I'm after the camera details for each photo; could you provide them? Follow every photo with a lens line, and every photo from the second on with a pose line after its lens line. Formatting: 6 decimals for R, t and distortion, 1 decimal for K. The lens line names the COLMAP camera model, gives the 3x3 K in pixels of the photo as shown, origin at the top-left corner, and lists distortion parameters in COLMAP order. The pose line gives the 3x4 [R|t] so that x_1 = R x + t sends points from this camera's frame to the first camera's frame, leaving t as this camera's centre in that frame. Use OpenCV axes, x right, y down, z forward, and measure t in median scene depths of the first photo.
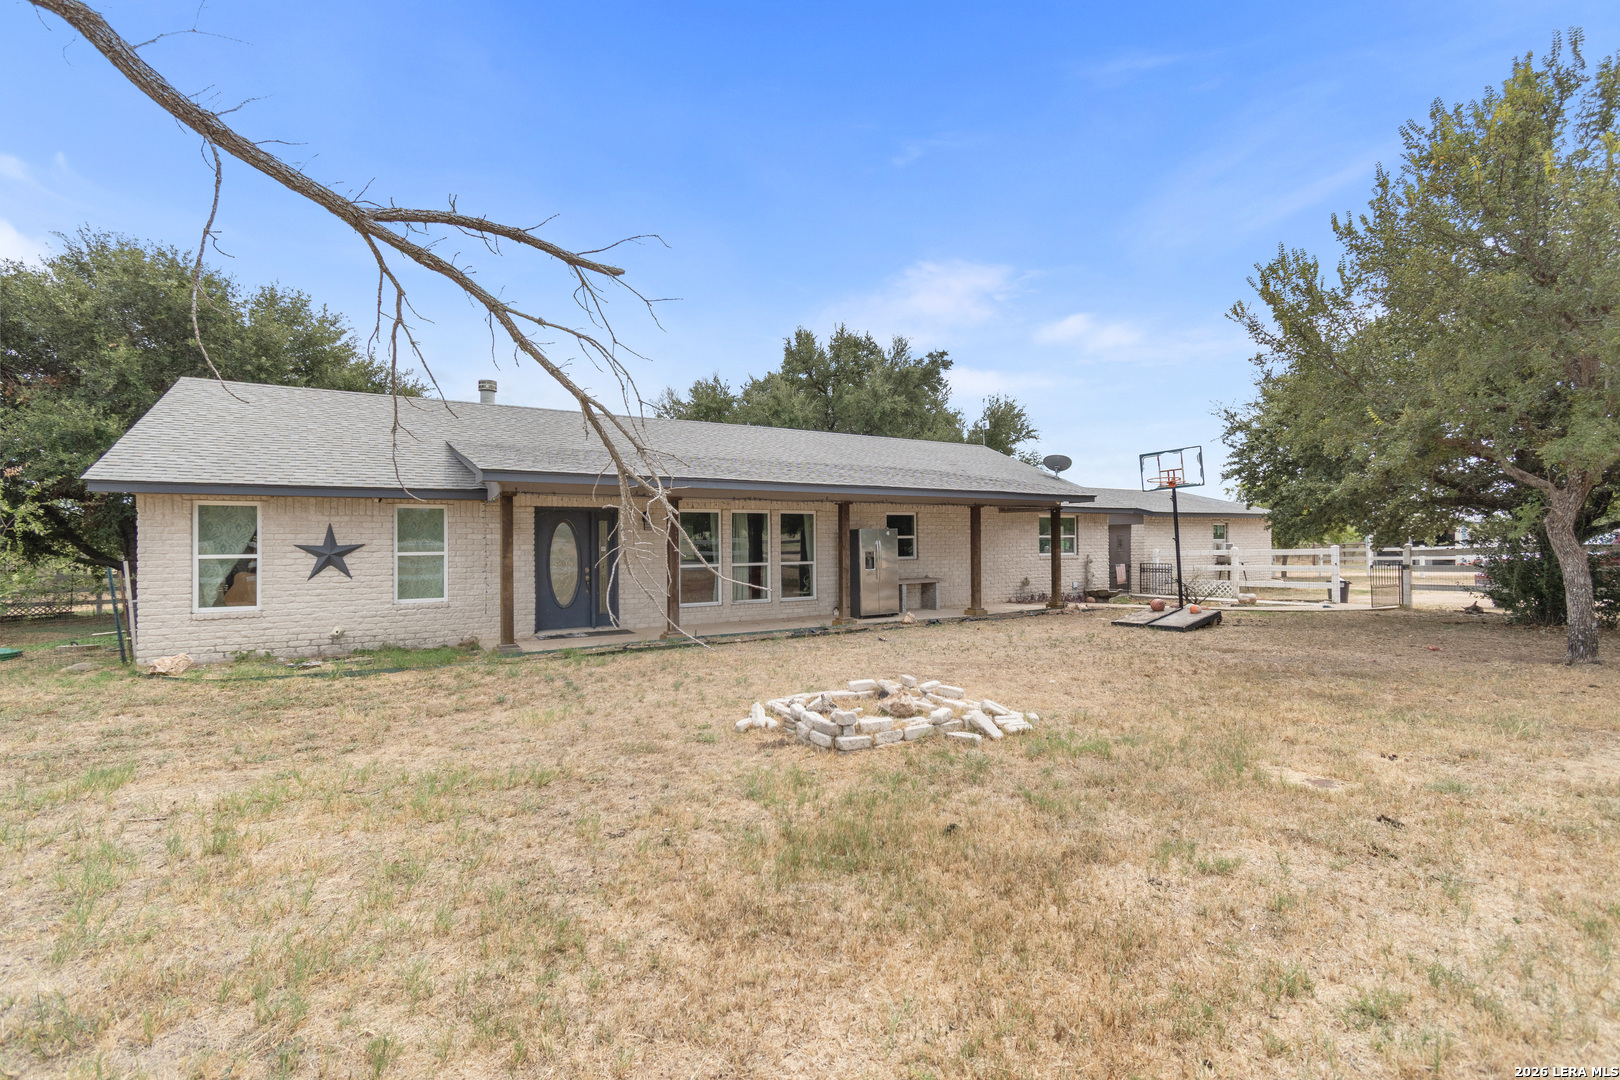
lens RADIAL K [[712.7, 0, 810.0], [0, 712.7, 540.0], [0, 0, 1]] dist [0.001384, 0.001003]
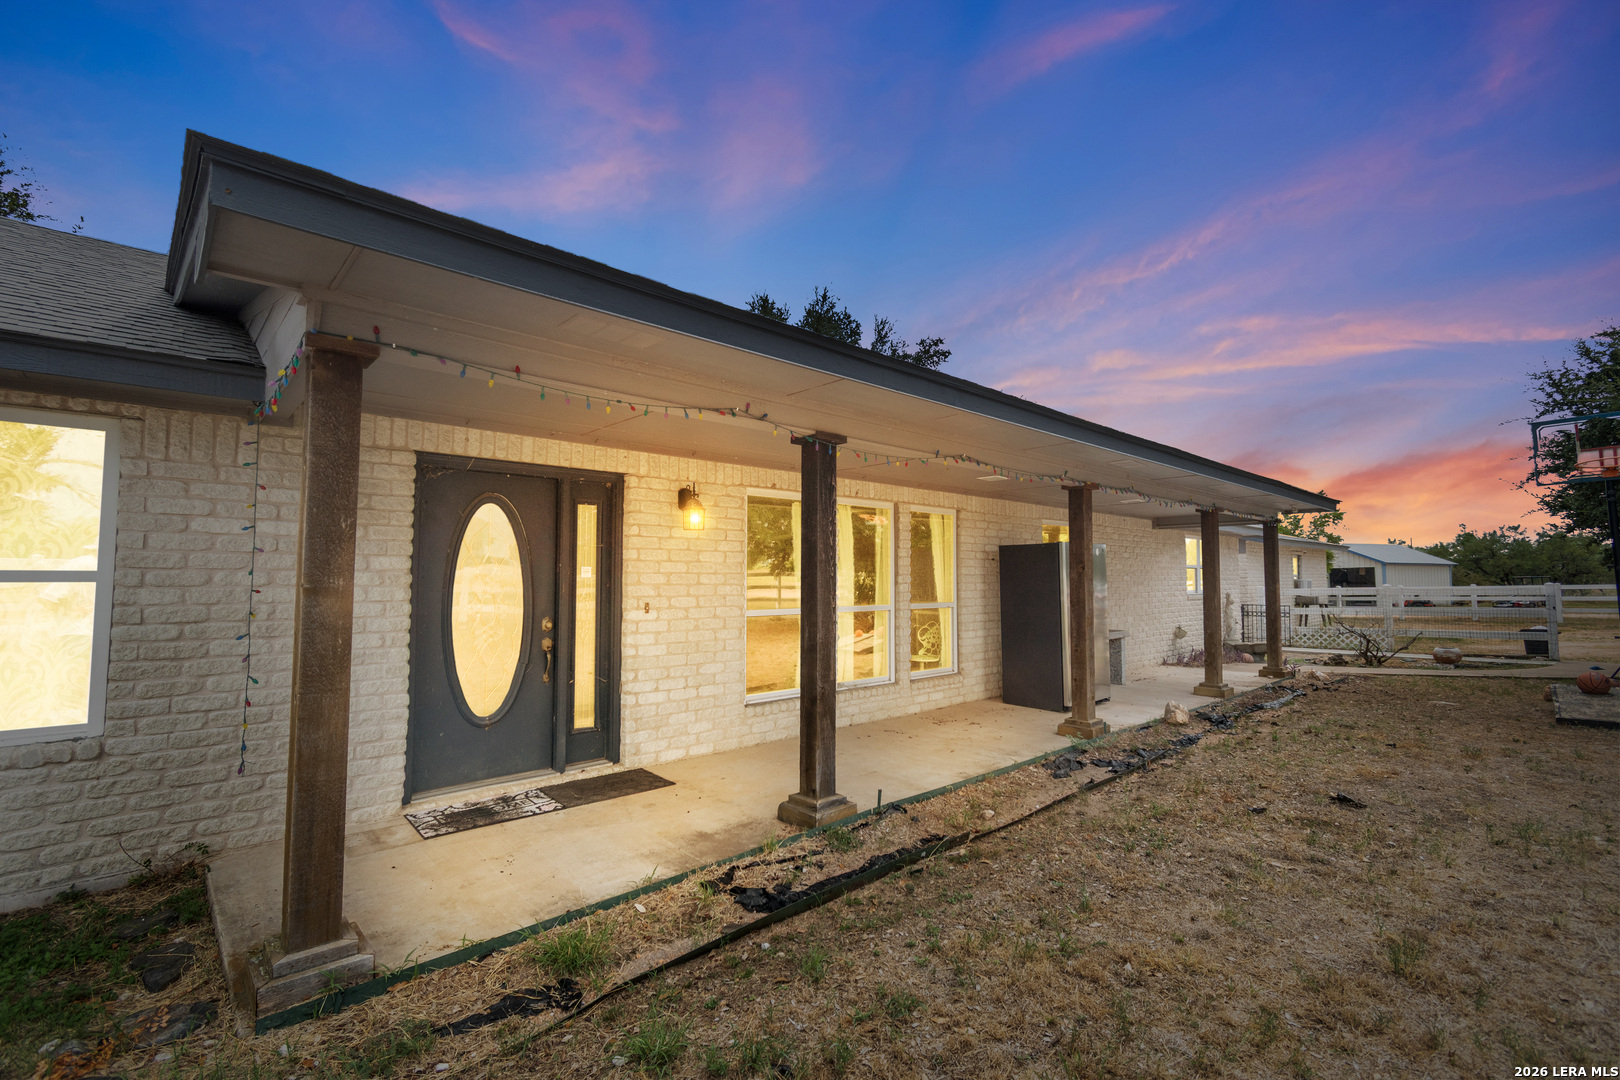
lens RADIAL K [[712.7, 0, 810.0], [0, 712.7, 540.0], [0, 0, 1]] dist [0.001384, 0.001003]
pose [[0.981244, 0.021183, 0.191603, -0.245329], [-0.011522, 0.998612, -0.051392, 0.013791], [-0.192426, 0.048220, 0.980126, 0.576843]]
